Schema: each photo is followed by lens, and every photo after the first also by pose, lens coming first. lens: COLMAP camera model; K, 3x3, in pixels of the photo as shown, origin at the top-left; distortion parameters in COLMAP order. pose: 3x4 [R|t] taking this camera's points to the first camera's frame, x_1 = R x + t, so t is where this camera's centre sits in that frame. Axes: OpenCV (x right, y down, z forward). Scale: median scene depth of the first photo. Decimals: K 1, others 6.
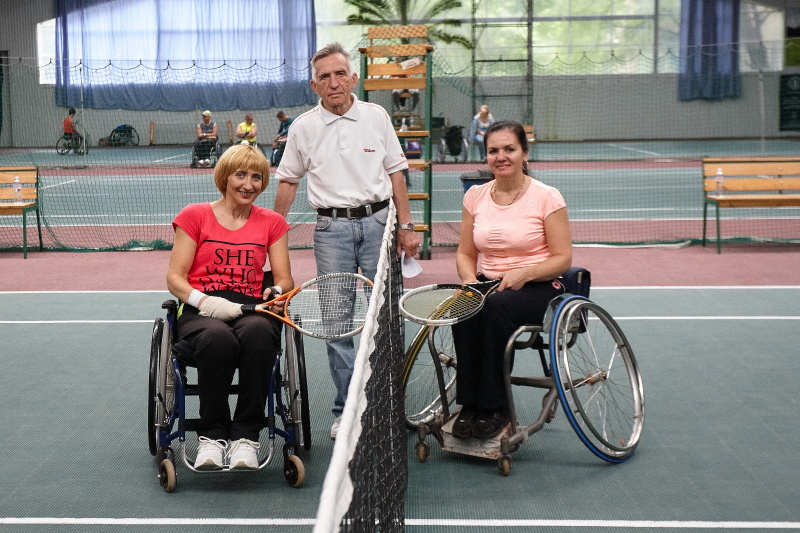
lens RADIAL K [[727.4, 0, 400.0], [0, 727.4, 266.5], [0, 0, 1]] dist [-0.000924, 0.001321]
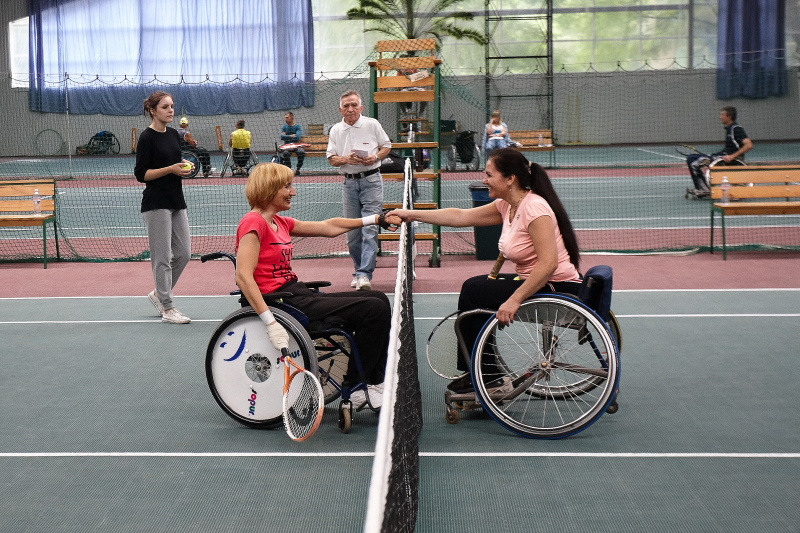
lens RADIAL K [[591.5, 0, 400.7], [0, 591.5, 245.1], [0, 0, 1]] dist [-0.000854, -0.001009]
pose [[0.999749, -0.004864, -0.021876, 0.008831], [0.004290, 0.999647, -0.026234, -0.031062], [0.021996, 0.026133, 0.999416, 0.269394]]
